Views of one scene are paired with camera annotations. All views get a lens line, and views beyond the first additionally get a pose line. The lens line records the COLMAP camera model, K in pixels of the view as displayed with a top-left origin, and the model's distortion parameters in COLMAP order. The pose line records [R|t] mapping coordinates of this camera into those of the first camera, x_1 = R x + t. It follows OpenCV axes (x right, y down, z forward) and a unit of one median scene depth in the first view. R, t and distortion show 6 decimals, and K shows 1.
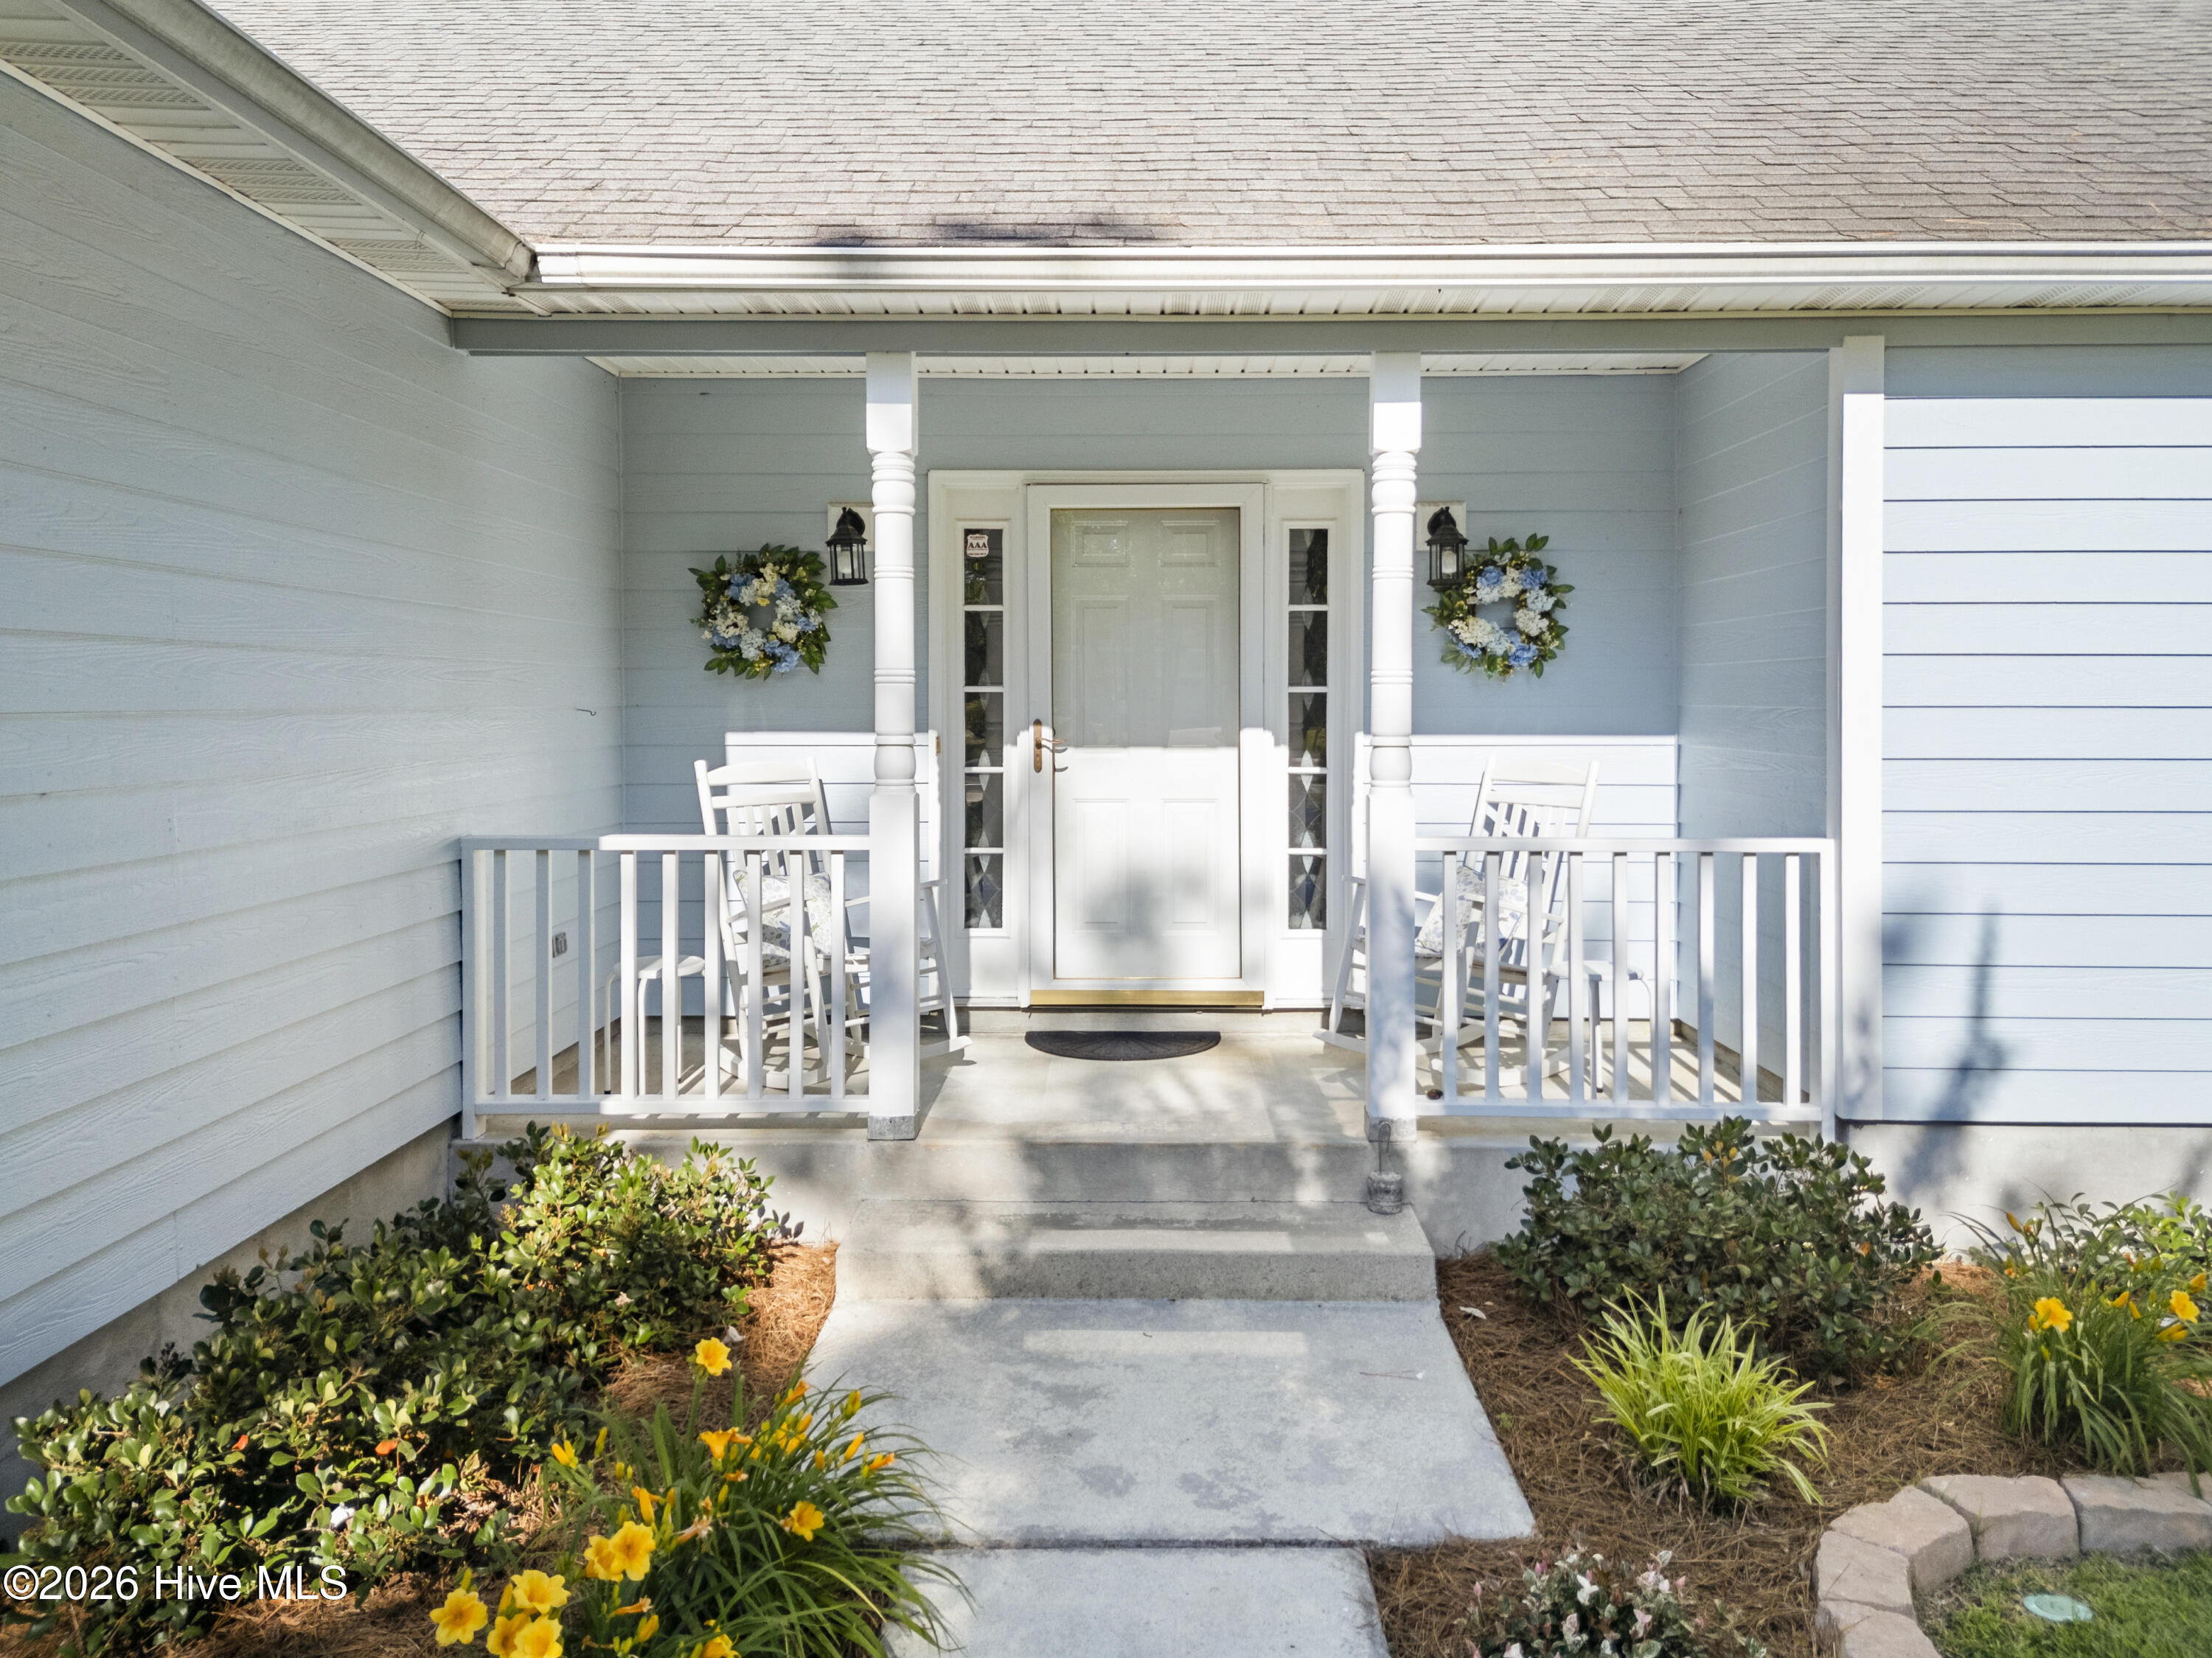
lens RADIAL K [[1564.4, 0, 1132.4], [0, 1564.4, 725.7], [0, 0, 1]] dist [0.090889, -0.098516]
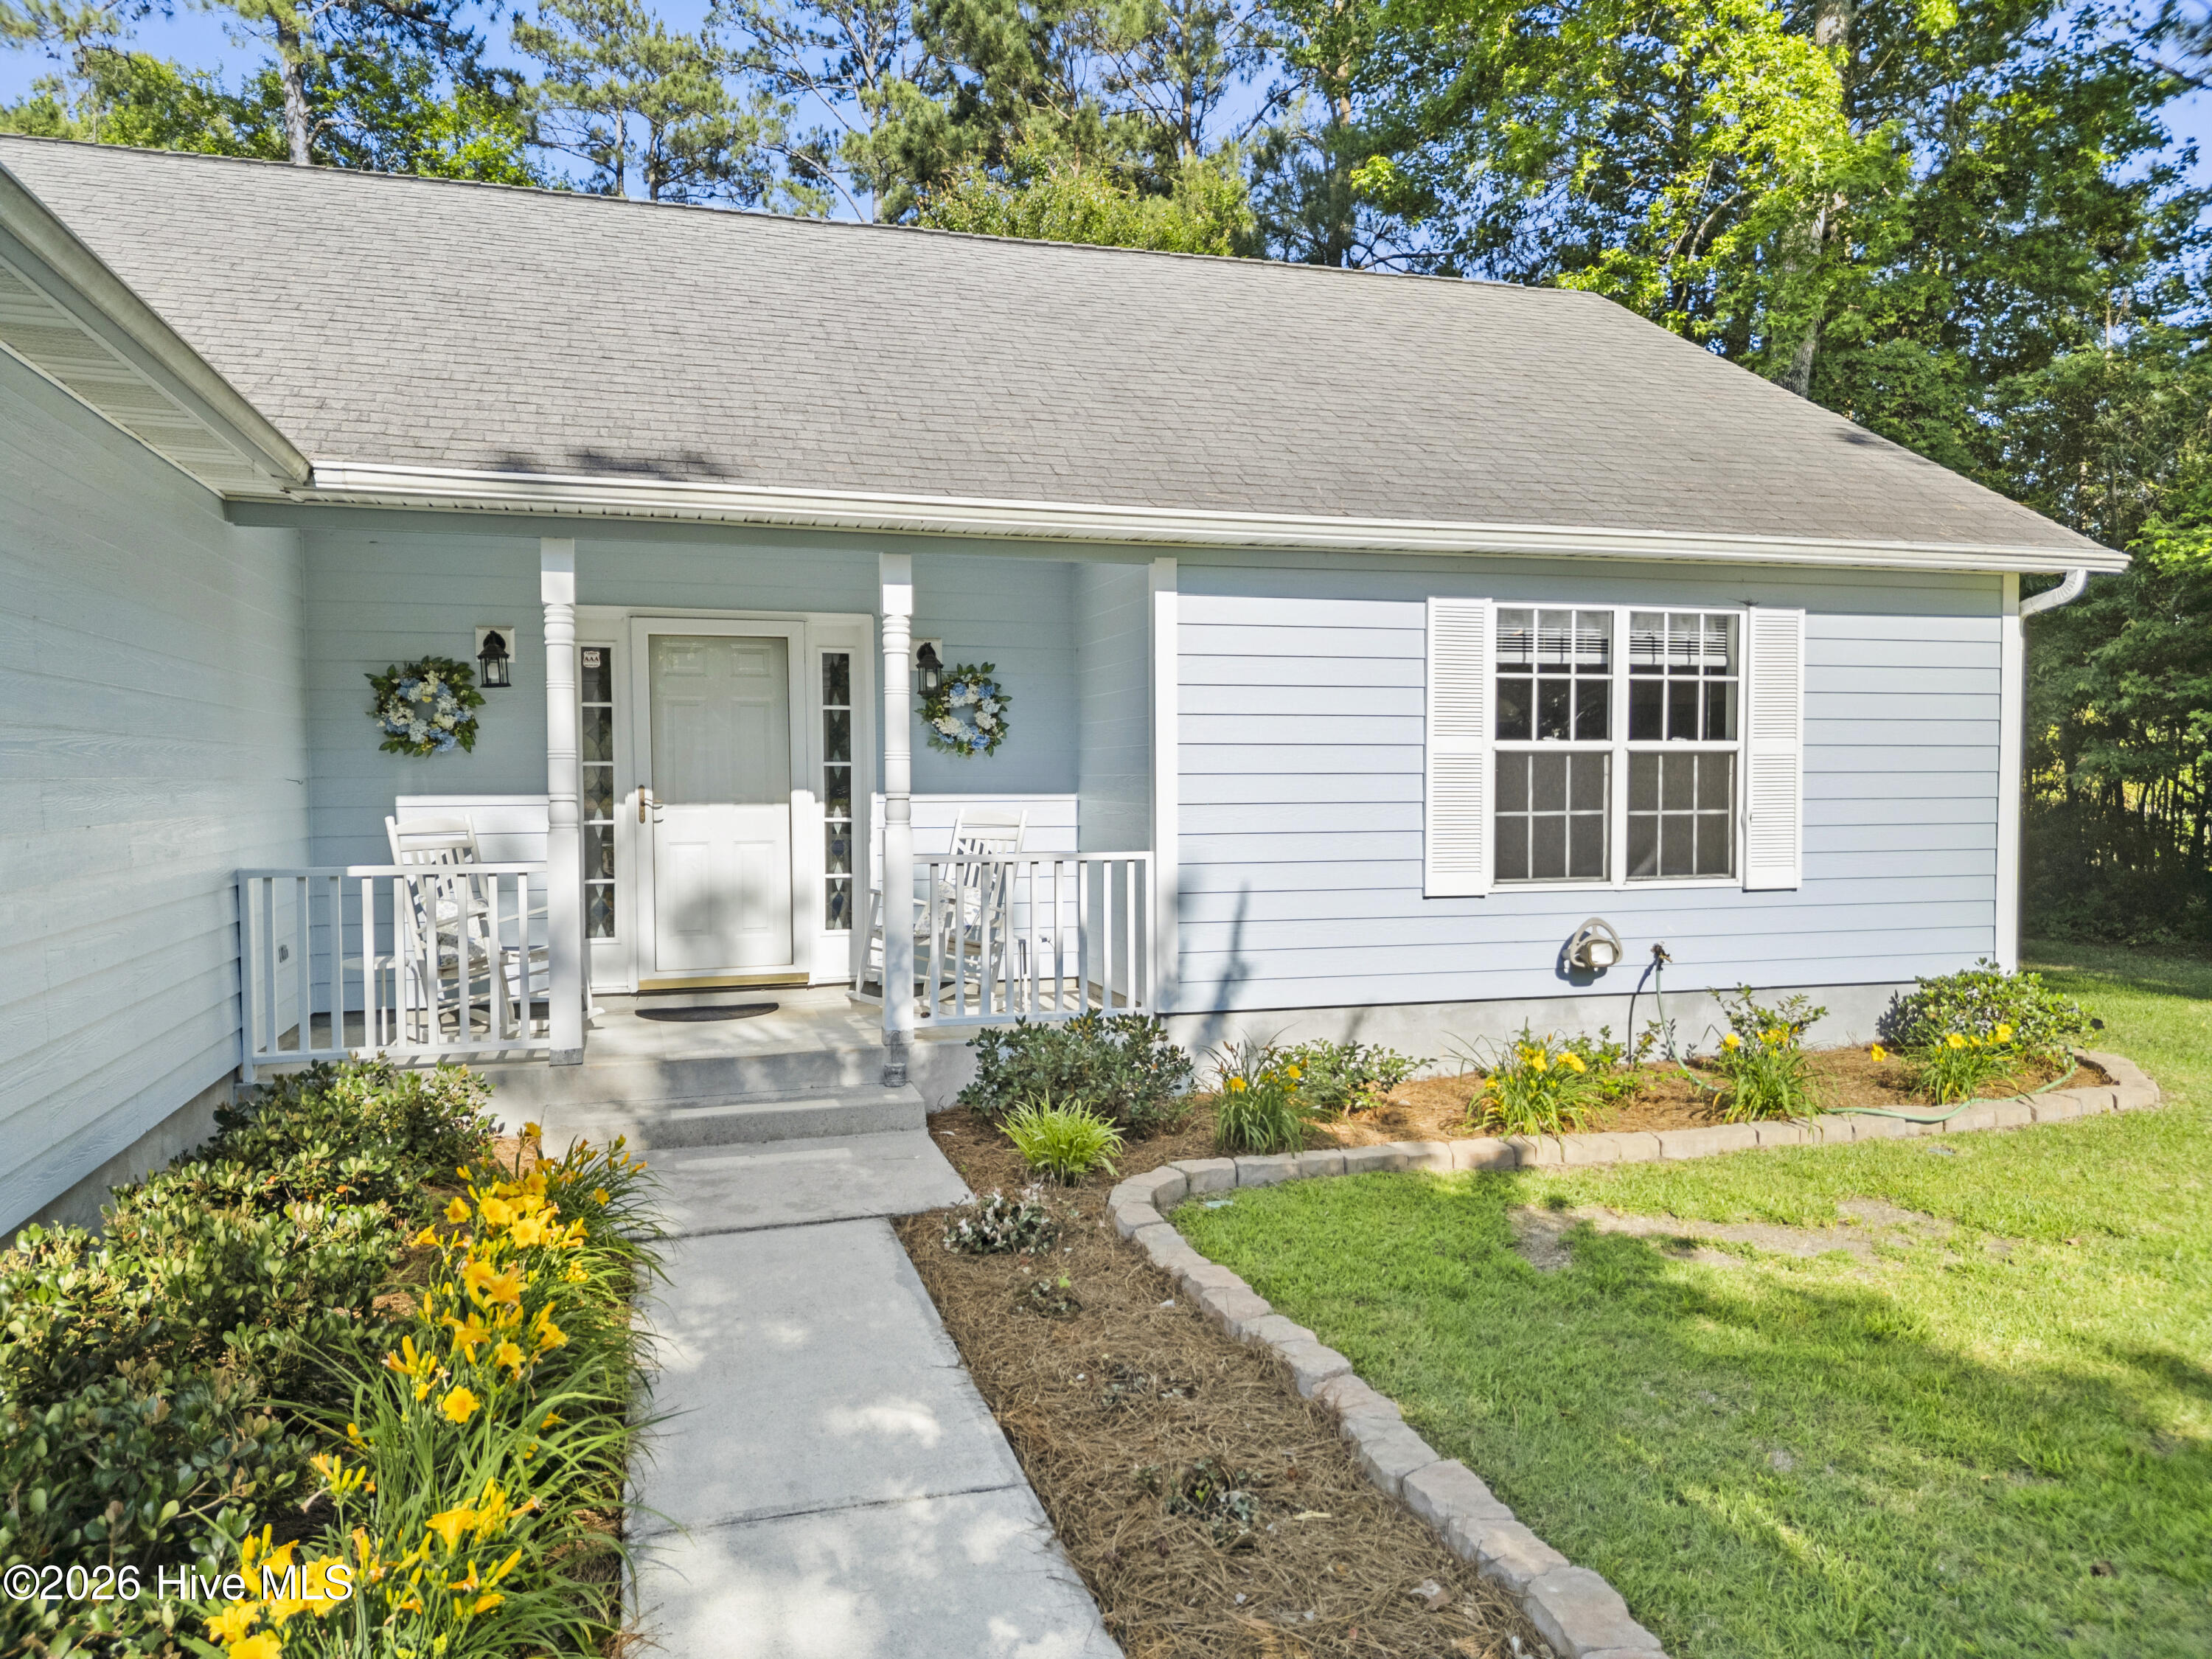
lens RADIAL K [[1575.0, 0, 1093.1], [0, 1575.0, 829.4], [0, 0, 1]] dist [0.099722, -0.062505]
pose [[0.956096, -0.013959, 0.292722, -0.096317], [0.009139, 0.999799, 0.017825, 0.013841], [-0.292912, -0.014367, 0.956032, -0.499052]]
